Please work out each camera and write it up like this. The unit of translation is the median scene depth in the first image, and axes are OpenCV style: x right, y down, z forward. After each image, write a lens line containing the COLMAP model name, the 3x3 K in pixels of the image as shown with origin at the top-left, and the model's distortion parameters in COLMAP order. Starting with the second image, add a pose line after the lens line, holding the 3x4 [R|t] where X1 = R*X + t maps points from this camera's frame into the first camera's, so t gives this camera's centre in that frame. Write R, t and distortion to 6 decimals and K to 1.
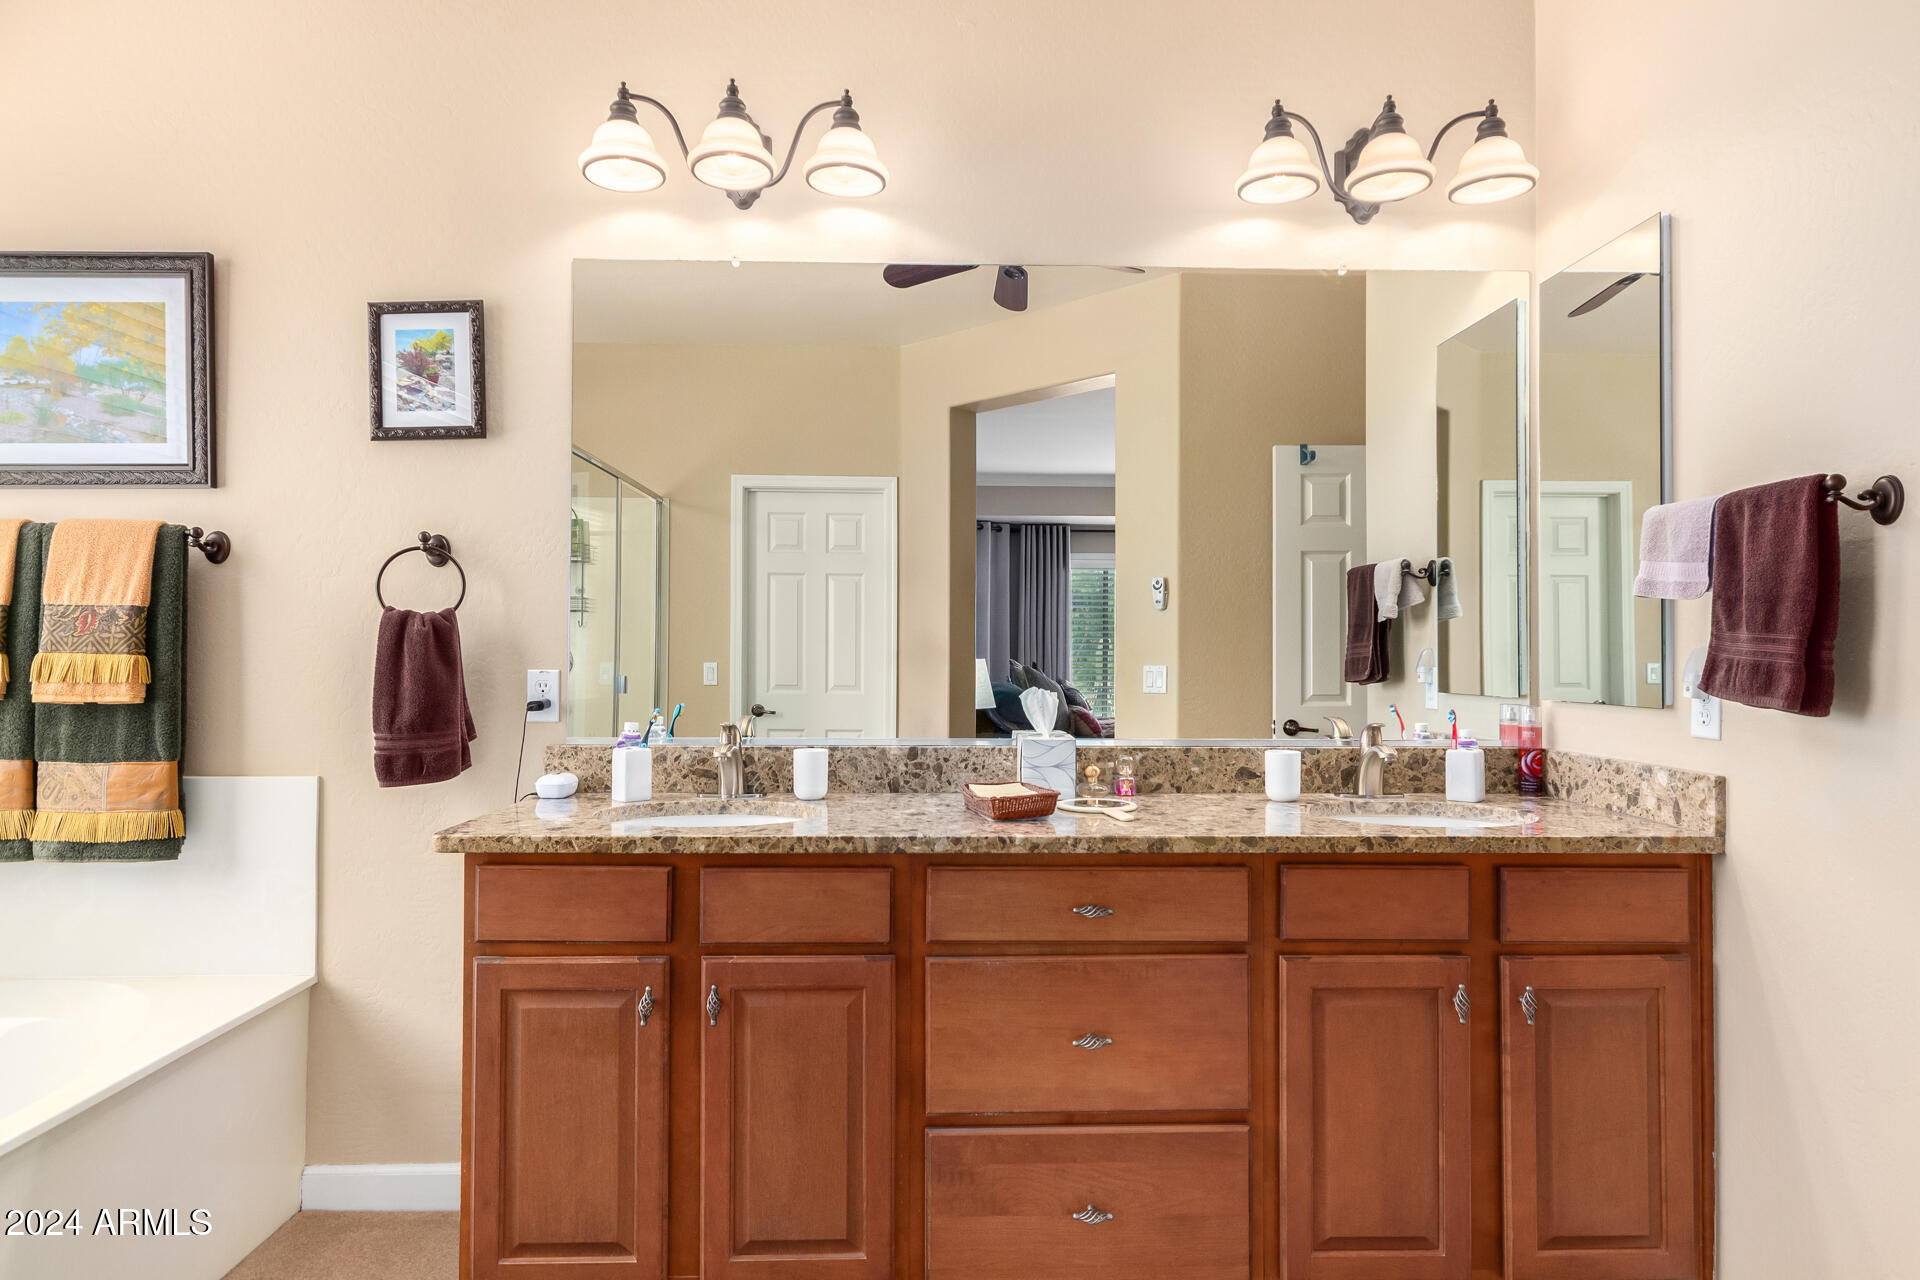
lens RADIAL K [[1112.1, 0, 959.3], [0, 1112.1, 628.8], [0, 0, 1]] dist [0.002977, 0.000705]
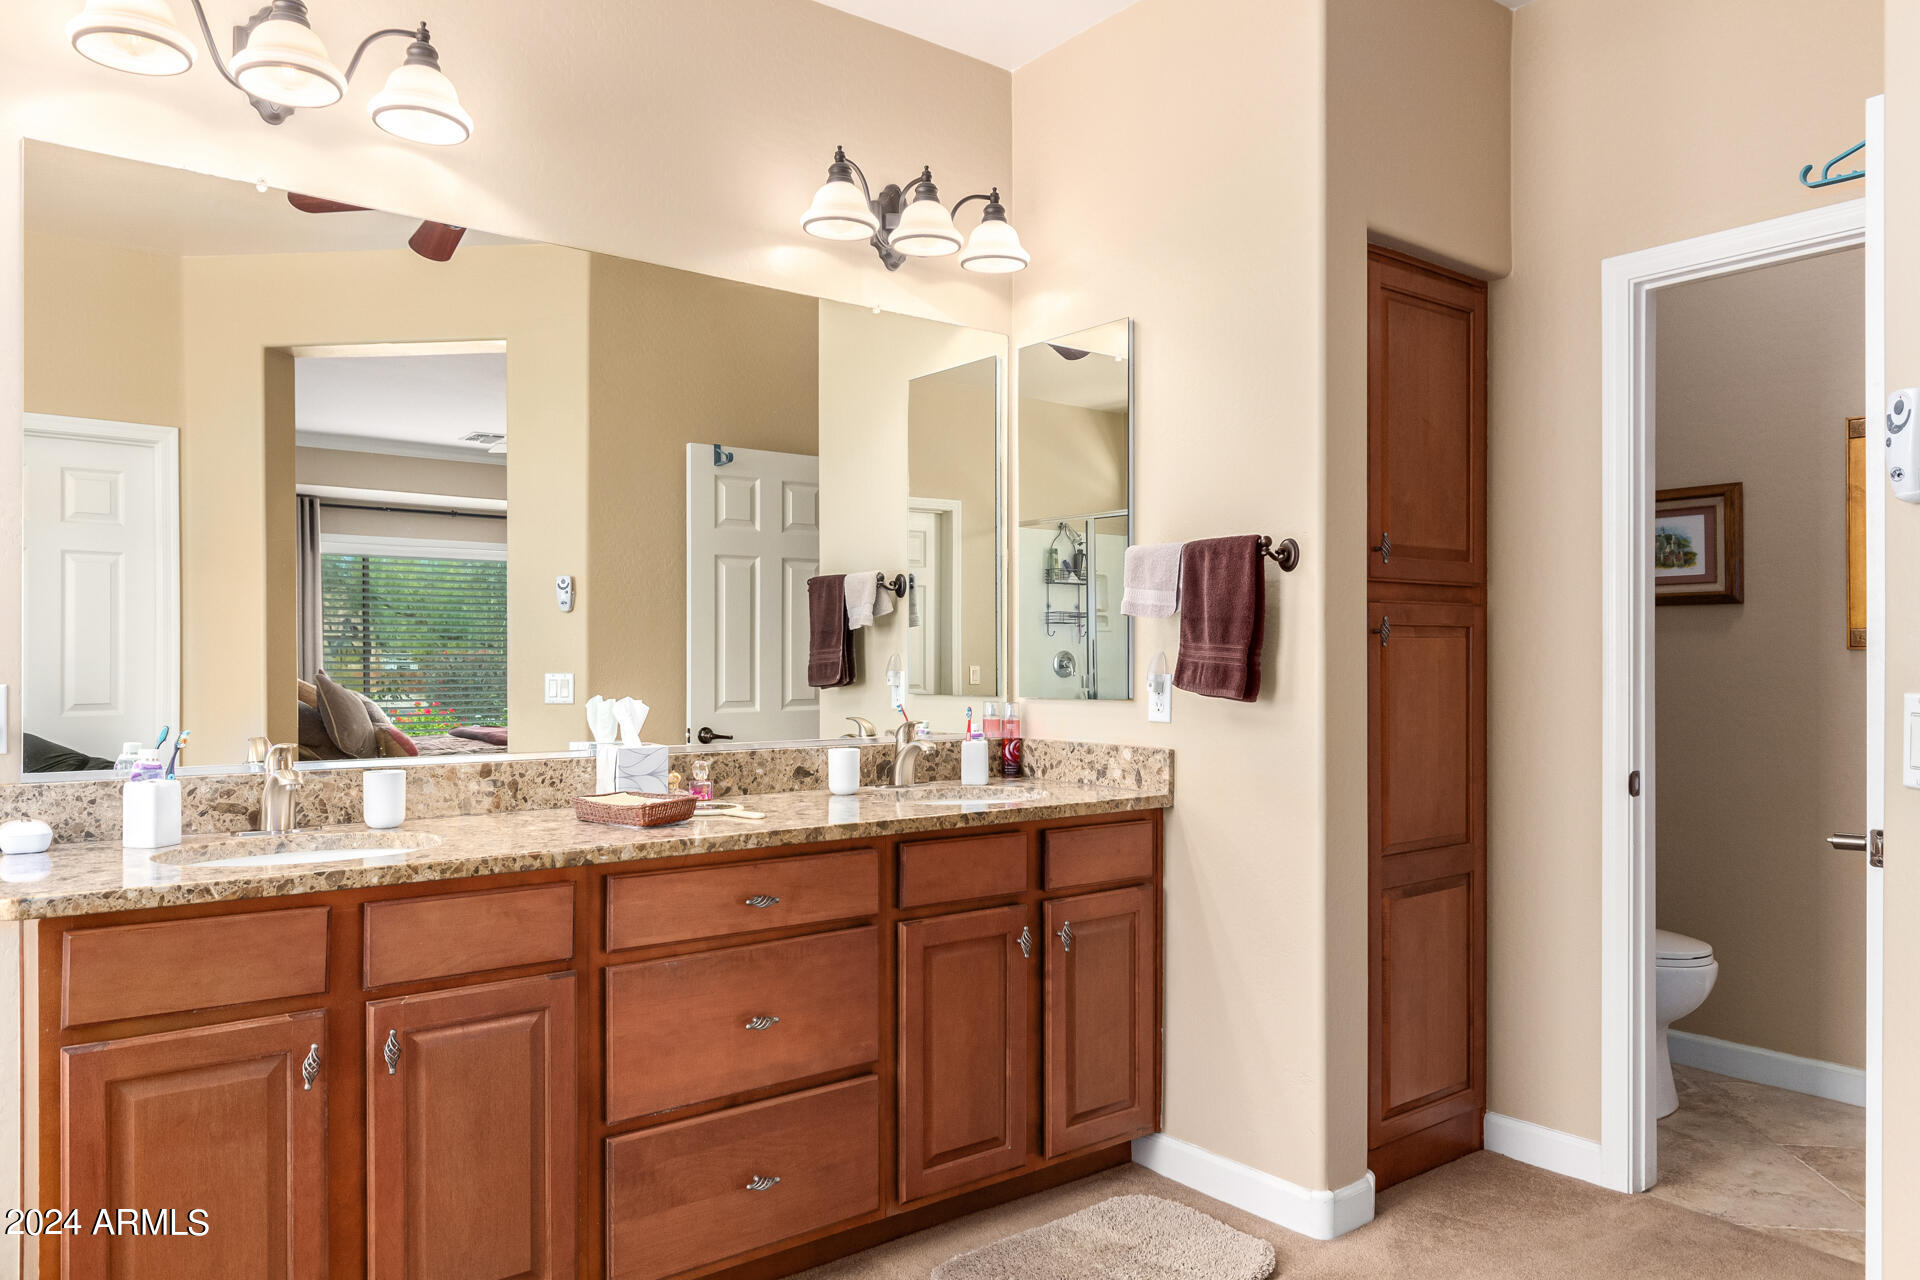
lens RADIAL K [[1318.8, 0, 961.2], [0, 1318.8, 649.4], [0, 0, 1]] dist [-0.007916, 0.000355]
pose [[0.798723, 0.000949, 0.601699, -0.476435], [-0.010278, 0.999874, 0.012066, -0.005277], [-0.601612, -0.015822, 0.798632, -0.119305]]
